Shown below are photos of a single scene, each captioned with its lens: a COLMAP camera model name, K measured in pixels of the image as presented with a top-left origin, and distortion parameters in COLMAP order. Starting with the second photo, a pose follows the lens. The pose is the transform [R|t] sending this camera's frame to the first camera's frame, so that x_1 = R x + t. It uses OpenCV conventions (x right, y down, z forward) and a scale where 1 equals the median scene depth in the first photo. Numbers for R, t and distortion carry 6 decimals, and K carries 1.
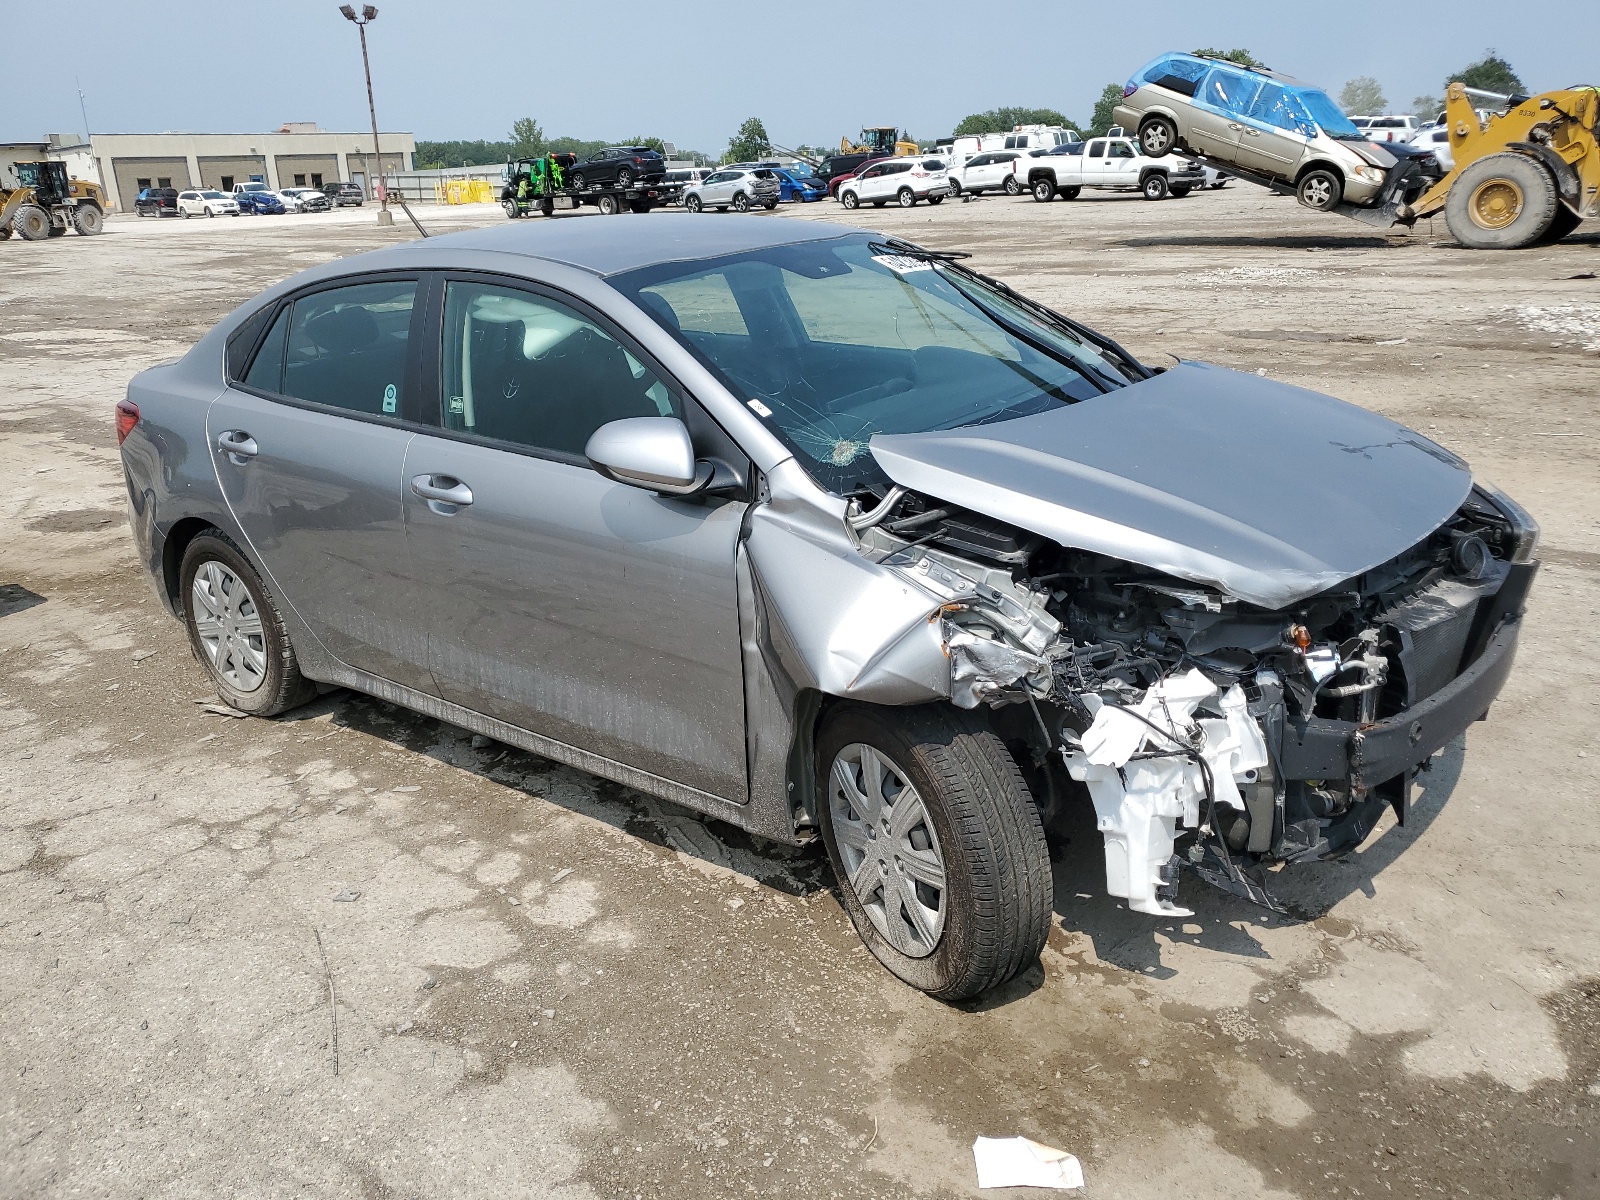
lens RADIAL K [[1218.3, 0, 802.3], [0, 1218.3, 616.2], [0, 0, 1]] dist [0.035971, 0.015243]
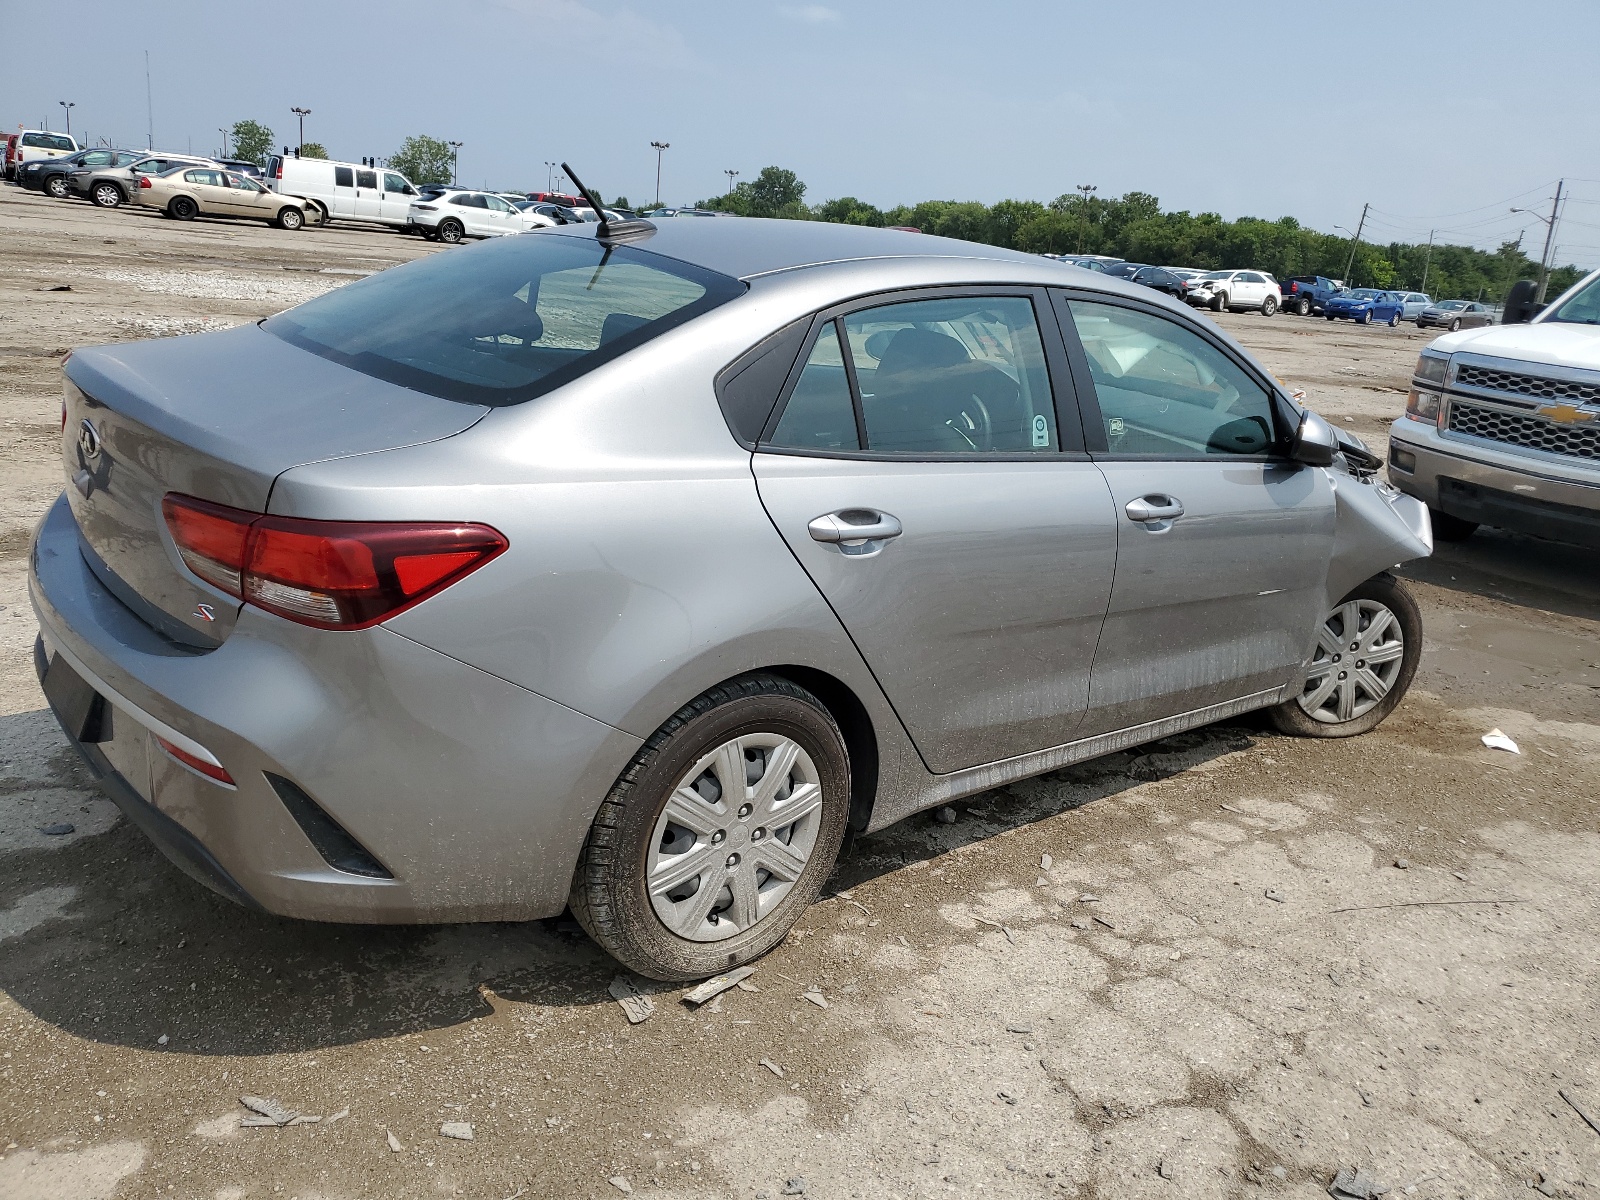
lens RADIAL K [[1218.3, 0, 795.7], [0, 1218.3, 595.7], [0, 0, 1]] dist [0.035971, 0.015243]
pose [[0.203313, -0.183995, 0.961670, -1.304544], [0.235173, 0.962609, 0.134455, -0.231666], [-0.950451, 0.198822, 0.238982, 1.010347]]
